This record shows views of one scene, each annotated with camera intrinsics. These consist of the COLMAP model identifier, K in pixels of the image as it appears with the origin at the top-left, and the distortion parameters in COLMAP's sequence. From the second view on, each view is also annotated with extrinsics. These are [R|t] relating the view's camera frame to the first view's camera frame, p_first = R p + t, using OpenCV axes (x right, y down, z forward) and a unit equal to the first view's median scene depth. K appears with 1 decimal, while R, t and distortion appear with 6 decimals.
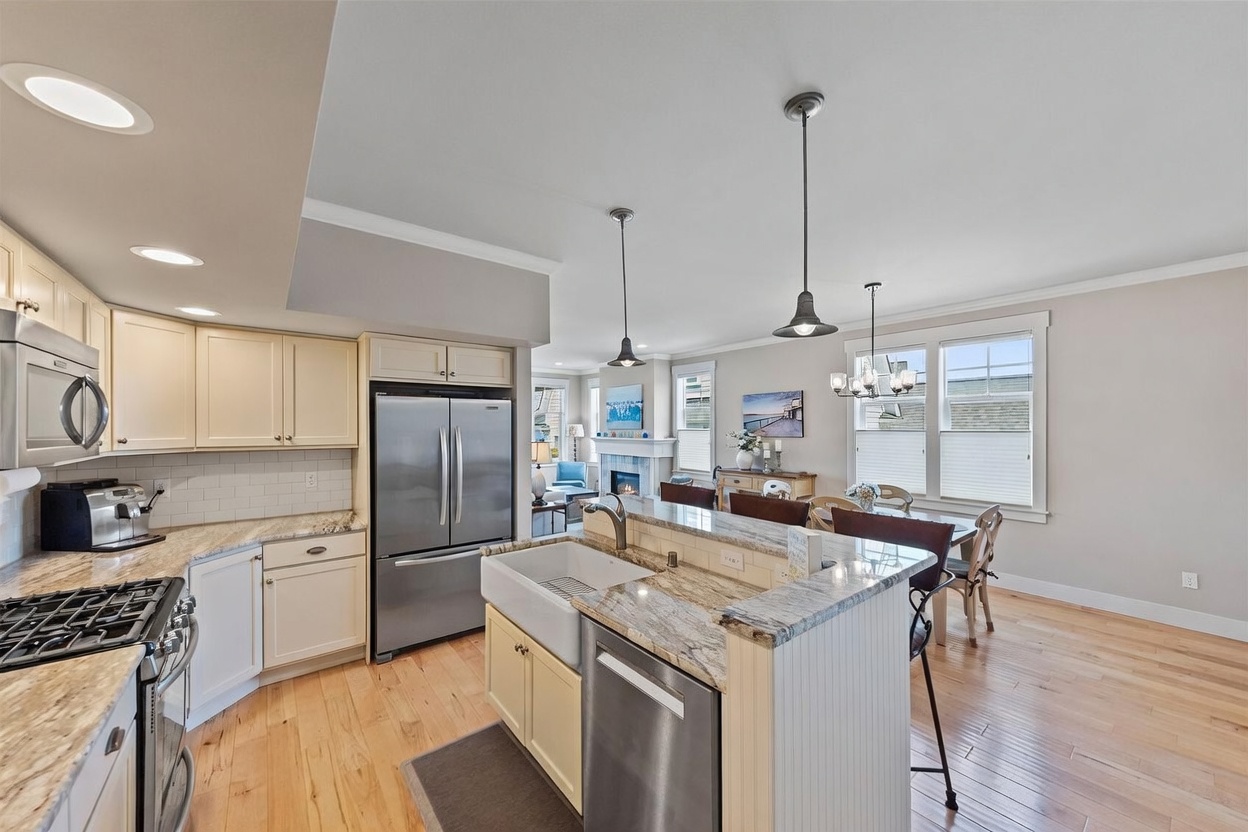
lens RADIAL K [[450.3, 0, 616.5], [0, 450.3, 421.2], [0, 0, 1]] dist [0.000055, 0.000007]
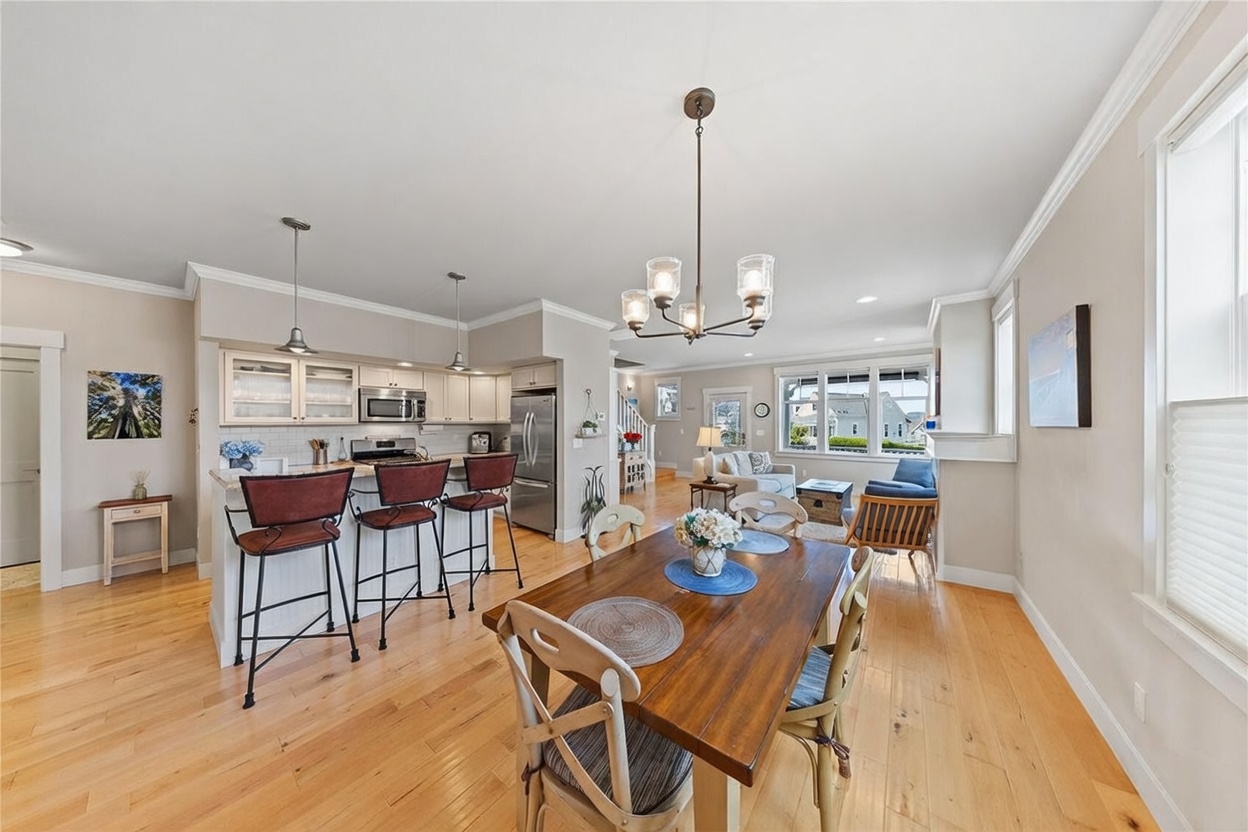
lens RADIAL K [[375.7, 0, 623.5], [0, 375.7, 422.2], [0, 0, 1]] dist [0.000838, 0.000147]
pose [[0.248818, 0.002510, -0.968547, 0.500840], [0.010211, 0.999934, 0.005215, 0.019641], [0.968497, -0.011188, 0.248776, 0.416343]]
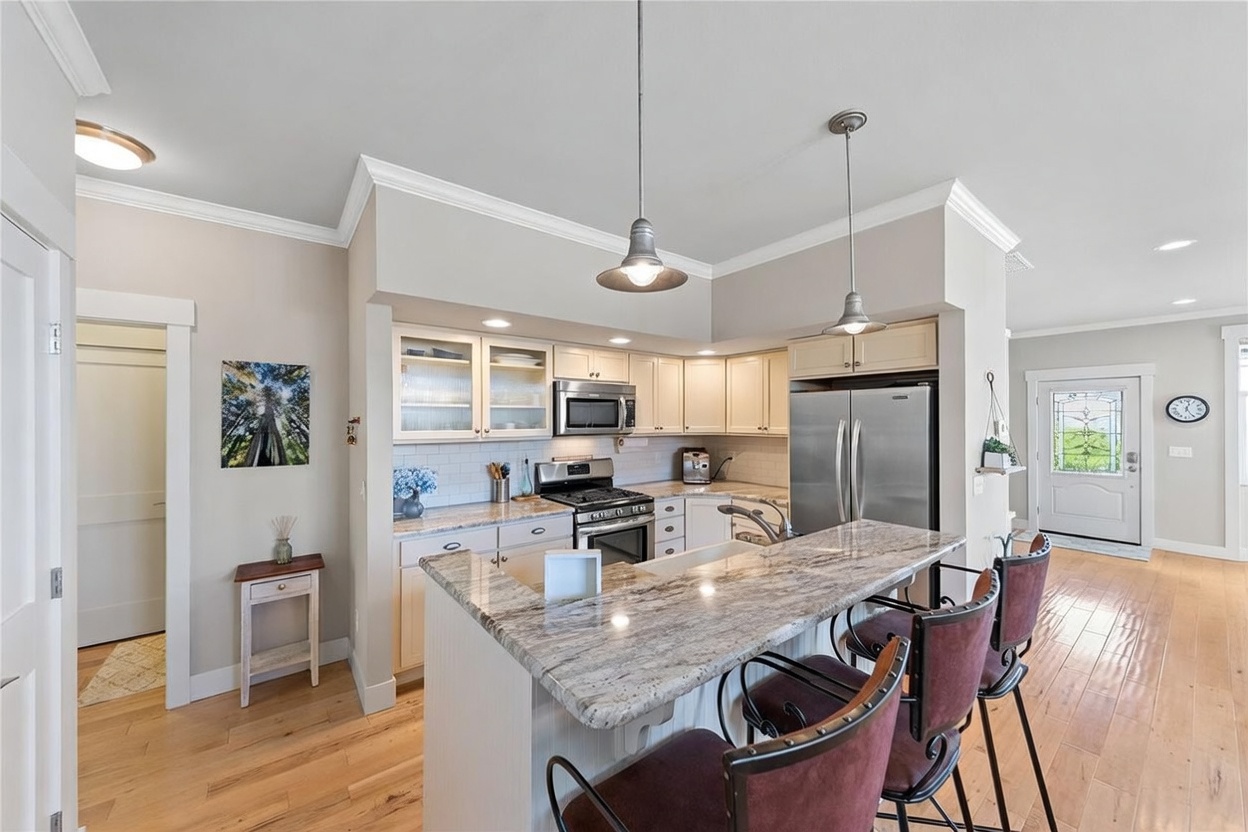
lens RADIAL K [[450.3, 0, 616.5], [0, 450.3, 421.2], [0, 0, 1]] dist [0.000055, 0.000007]
pose [[-0.018502, 0.001603, -0.999828, 0.254164], [0.010331, 0.999946, 0.001412, 0.003502], [0.999775, -0.010303, -0.018517, 0.224185]]
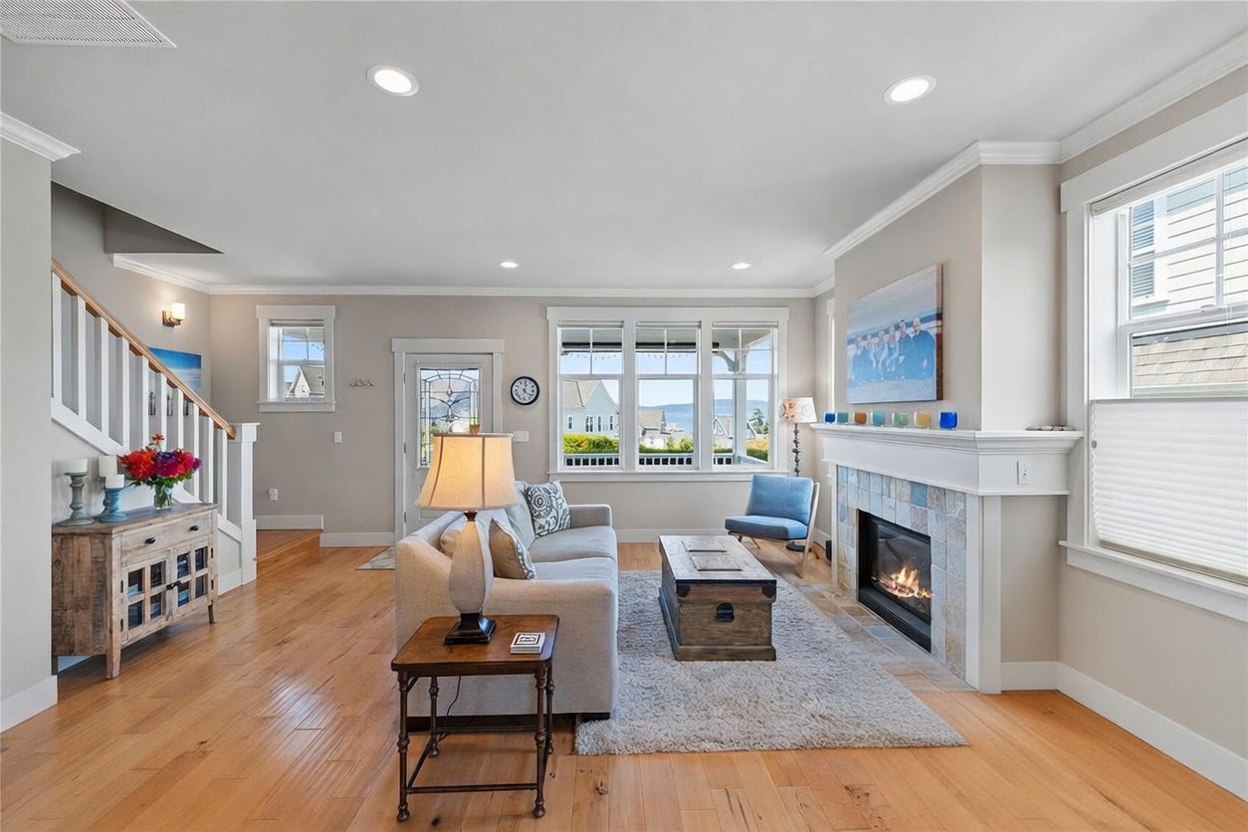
lens RADIAL K [[492.1, 0, 624.0], [0, 492.1, 416.0], [0, 0, 1]] dist [-0.008666, -0.000230]
pose [[0.812773, 0.001609, -0.582578, 0.077879], [0.007778, 0.999877, 0.013614, 0.022275], [0.582528, -0.015596, 0.812661, 0.586107]]
